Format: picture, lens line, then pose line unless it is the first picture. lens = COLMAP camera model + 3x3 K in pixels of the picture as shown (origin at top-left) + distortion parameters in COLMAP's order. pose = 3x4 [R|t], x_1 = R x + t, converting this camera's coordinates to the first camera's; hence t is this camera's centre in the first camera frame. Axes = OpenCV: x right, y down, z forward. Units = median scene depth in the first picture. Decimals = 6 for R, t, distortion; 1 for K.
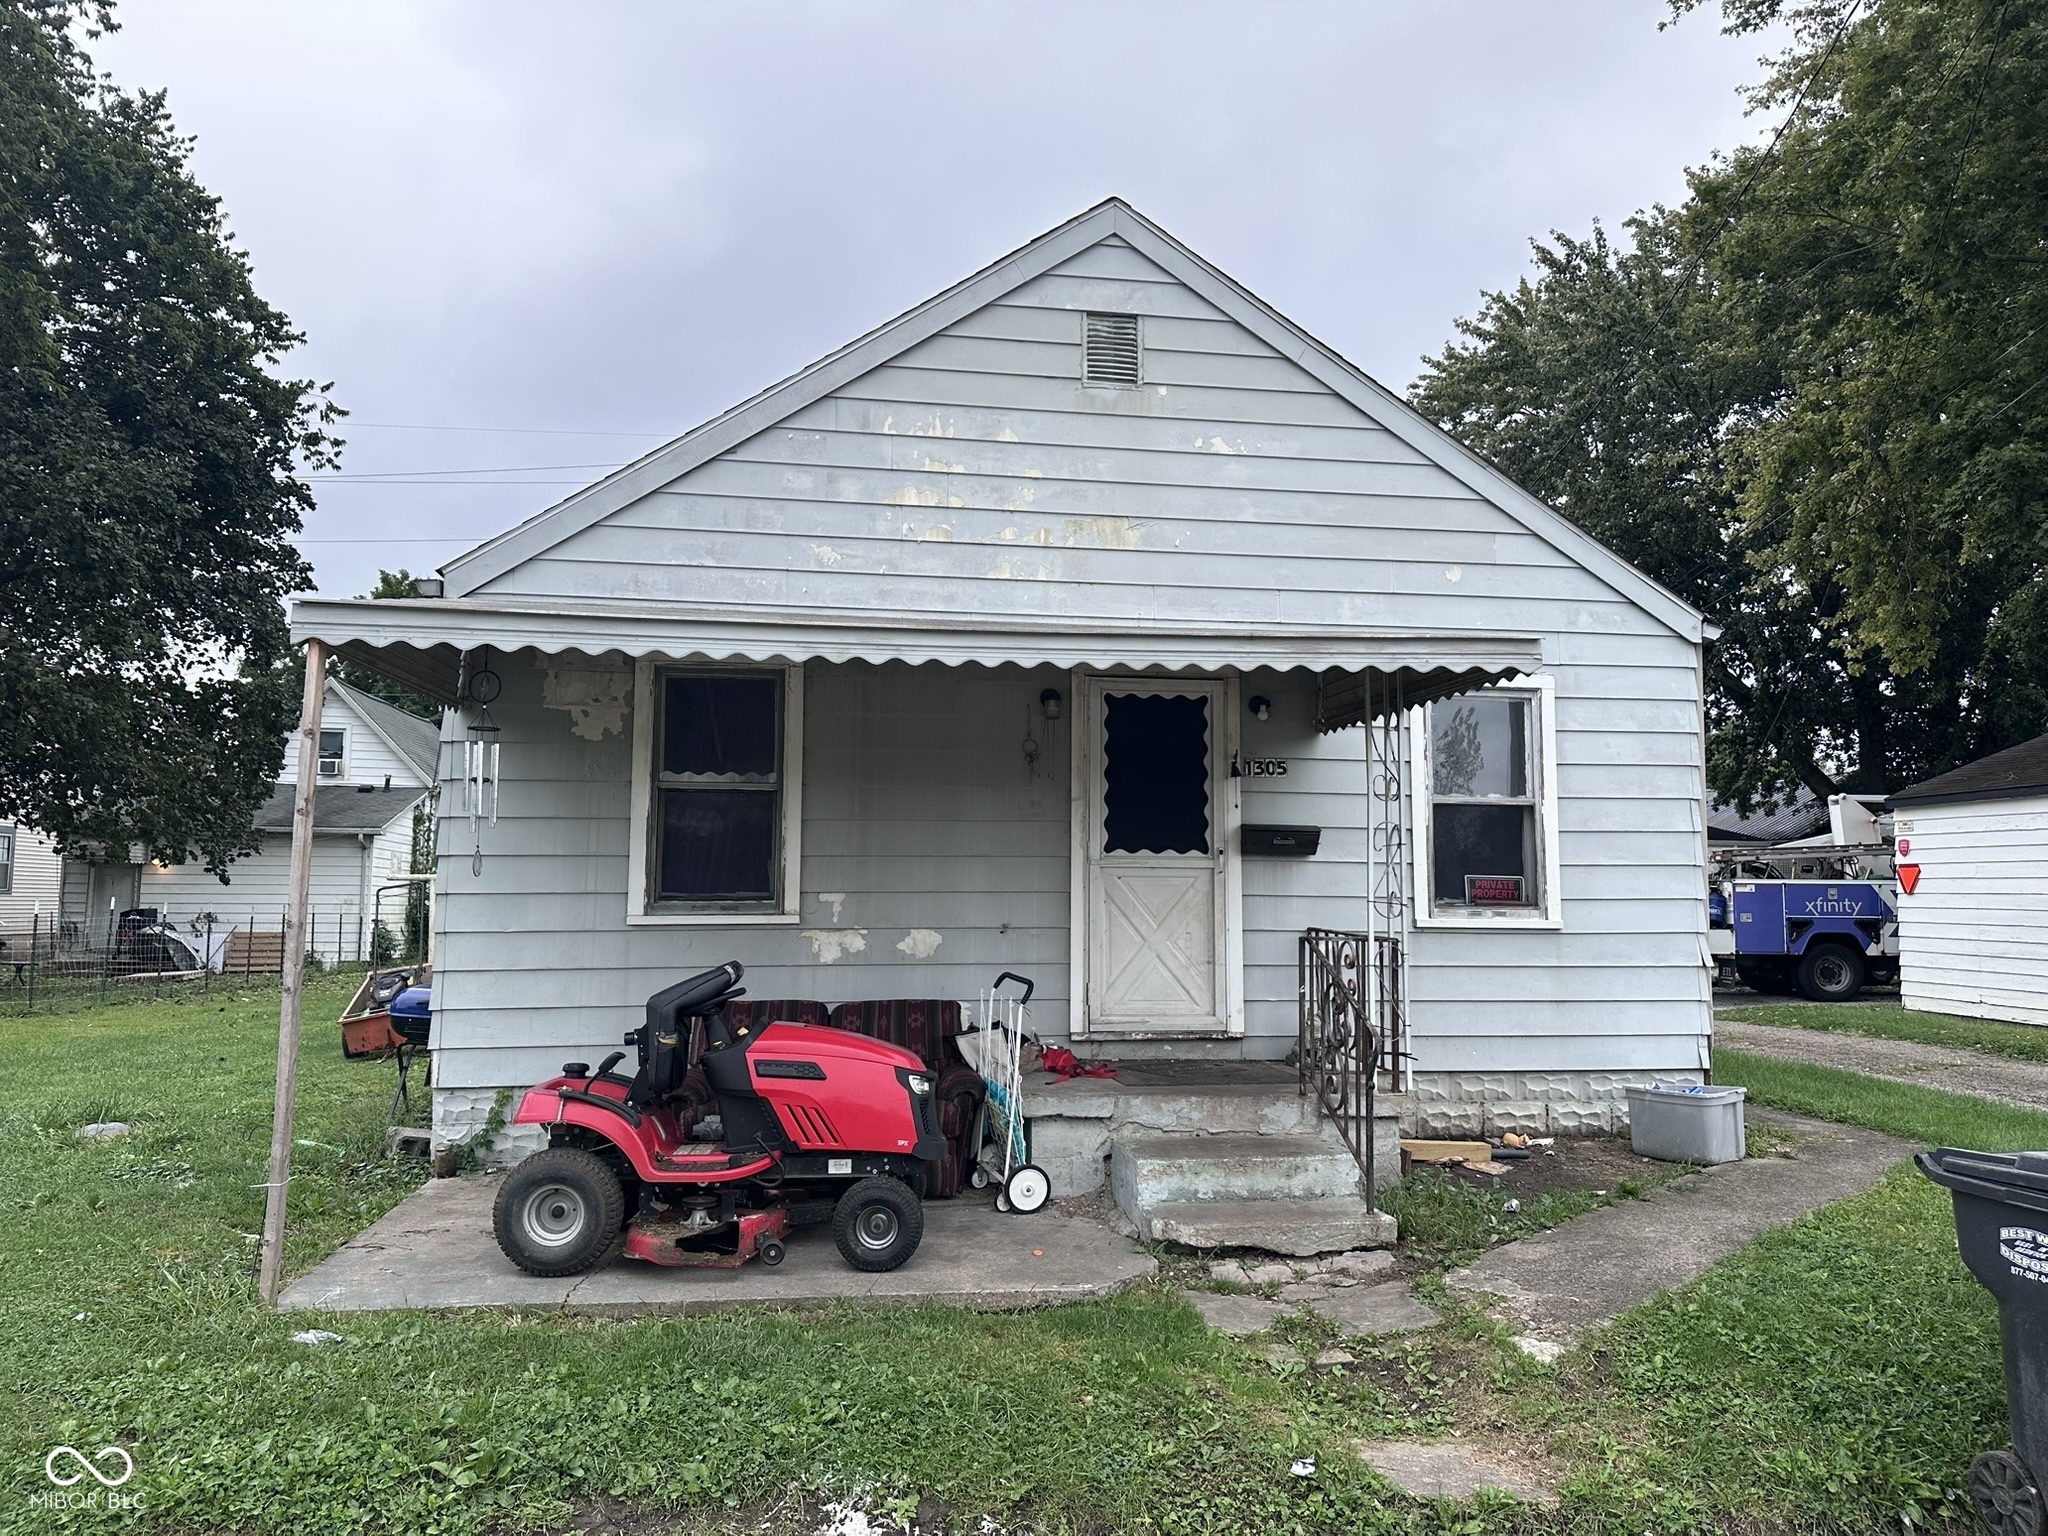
lens RADIAL K [[1412.1, 0, 1027.8], [0, 1412.1, 766.9], [0, 0, 1]] dist [0.002358, 0.000234]
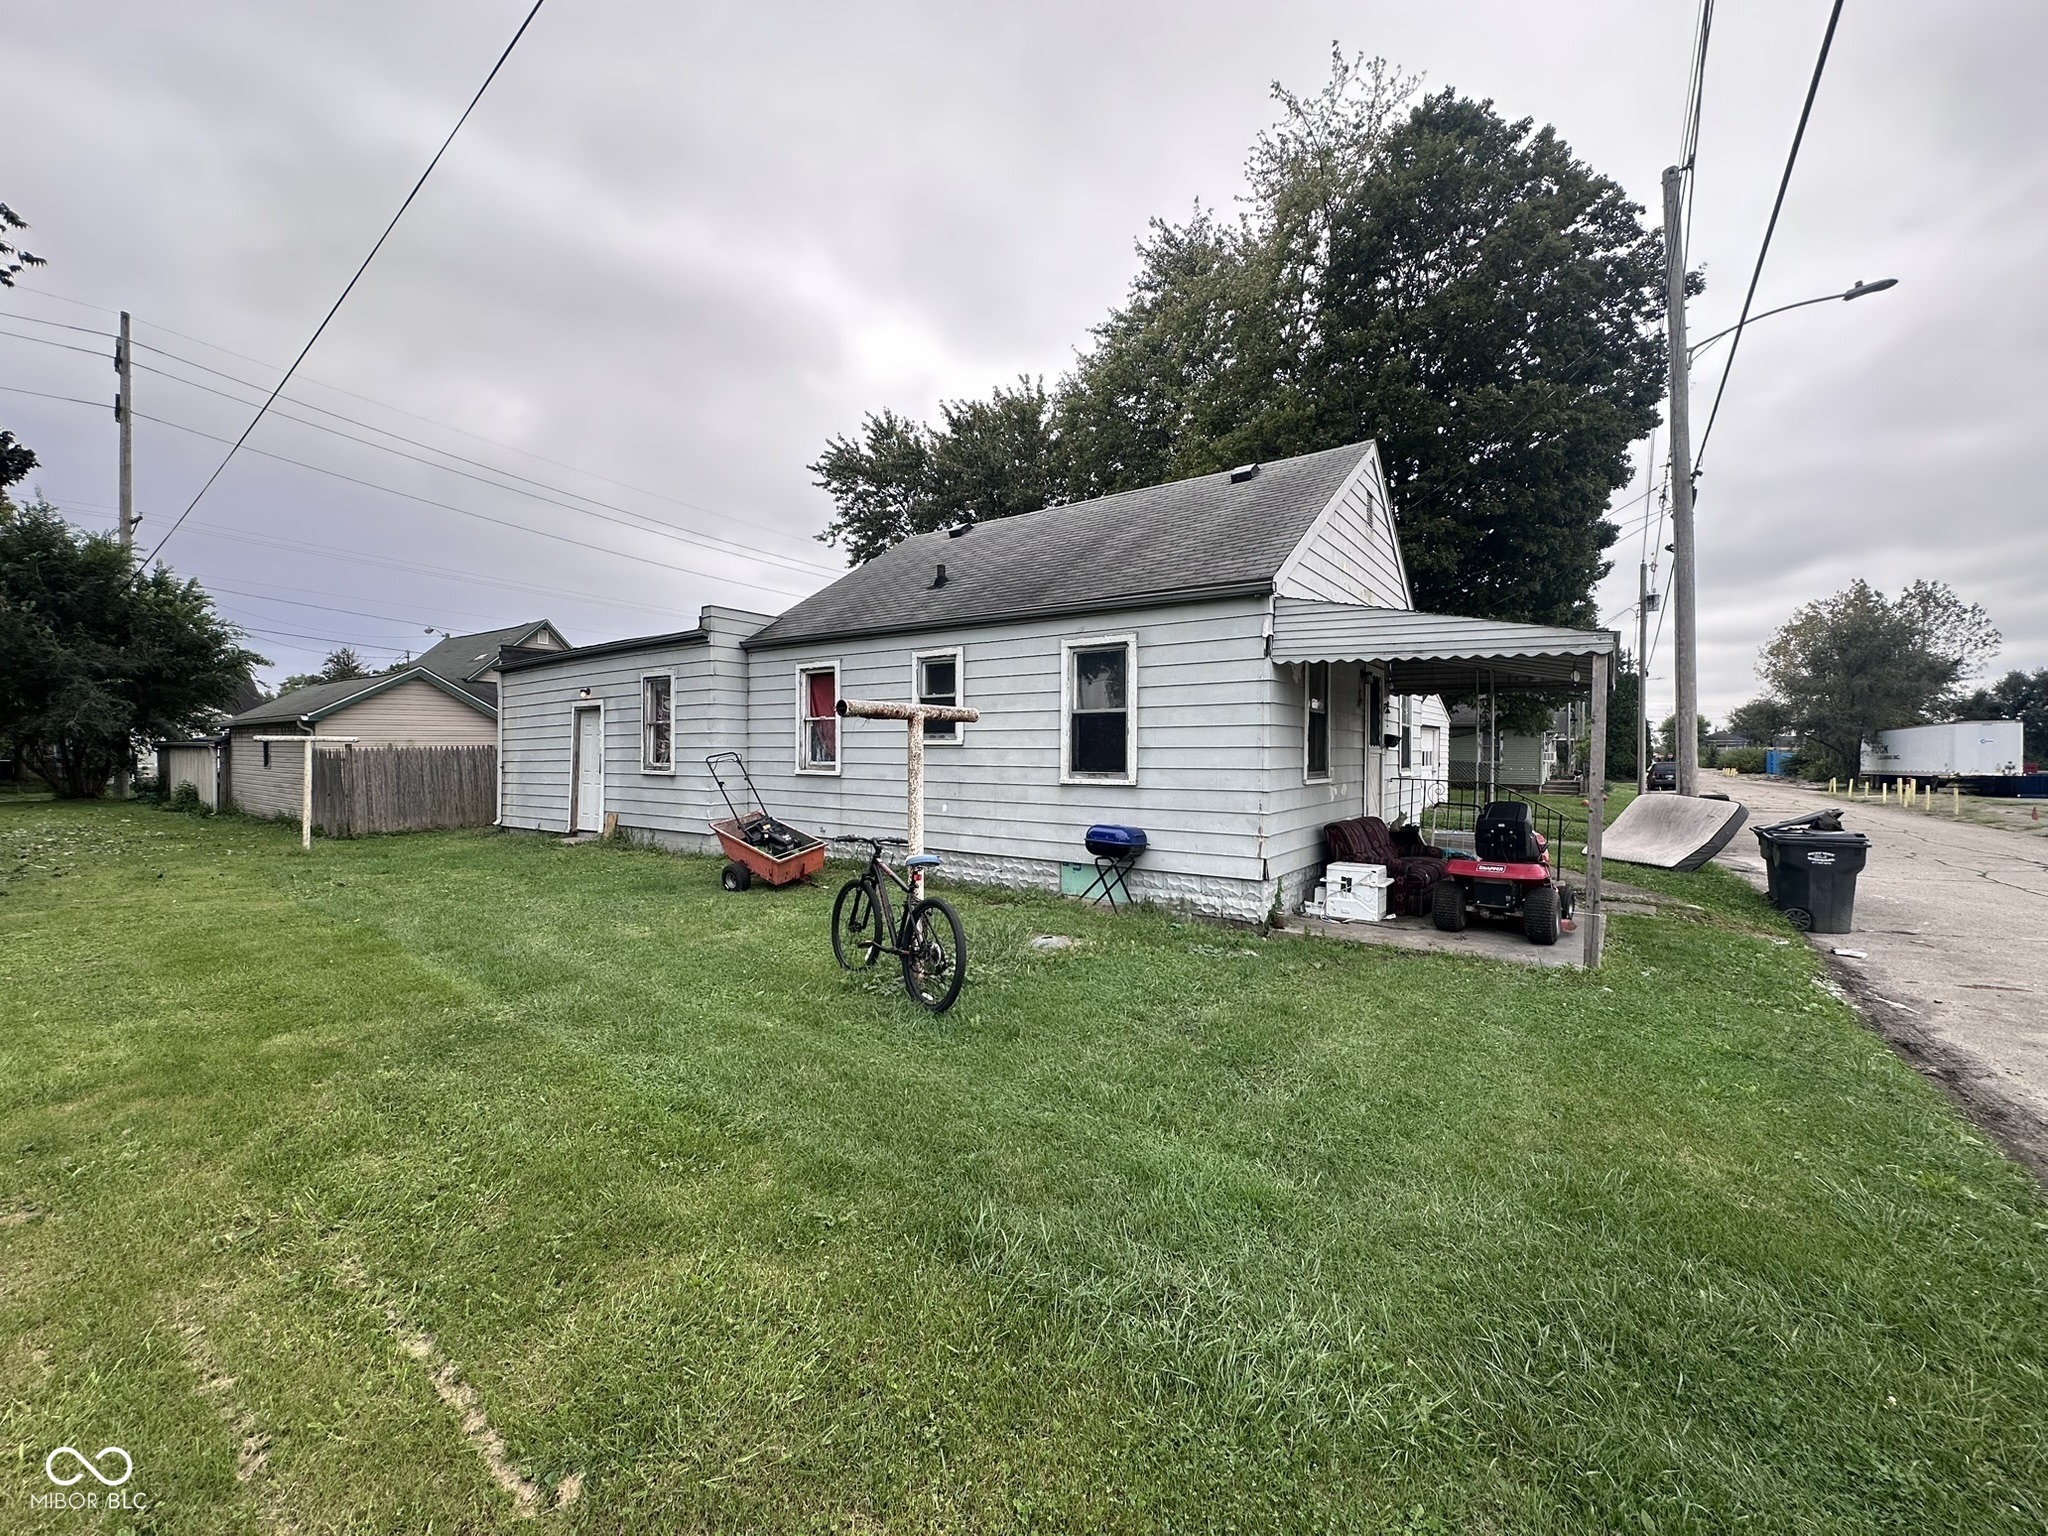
lens RADIAL K [[819.5, 0, 1022.7], [0, 819.5, 765.9], [0, 0, 1]] dist [-0.001213, 0.000030]
pose [[0.701847, 0.007939, -0.712283, 0.971506], [0.047621, 0.997178, 0.058037, 0.027852], [0.710734, -0.074653, 0.699489, 0.224791]]
